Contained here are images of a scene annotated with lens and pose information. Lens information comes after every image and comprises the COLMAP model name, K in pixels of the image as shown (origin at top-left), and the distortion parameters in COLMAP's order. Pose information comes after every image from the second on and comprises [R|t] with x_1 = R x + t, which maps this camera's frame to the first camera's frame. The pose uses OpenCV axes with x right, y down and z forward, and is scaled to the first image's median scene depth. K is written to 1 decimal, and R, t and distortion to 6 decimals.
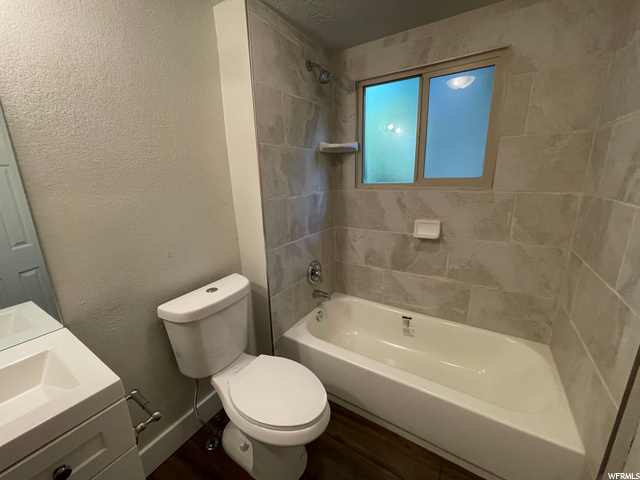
lens RADIAL K [[259.8, 0, 314.9], [0, 259.8, 239.8], [0, 0, 1]] dist [-0.001027, 0.000262]
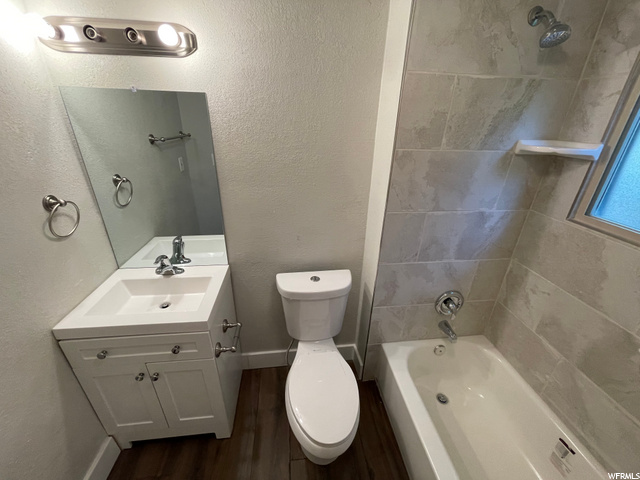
lens RADIAL K [[259.8, 0, 317.7], [0, 259.8, 237.4], [0, 0, 1]] dist [-0.001027, 0.000262]
pose [[0.637161, 0.361206, -0.680849, 0.240488], [-0.225208, 0.932082, 0.283734, -0.226140], [0.737093, -0.027452, 0.675233, 0.178415]]
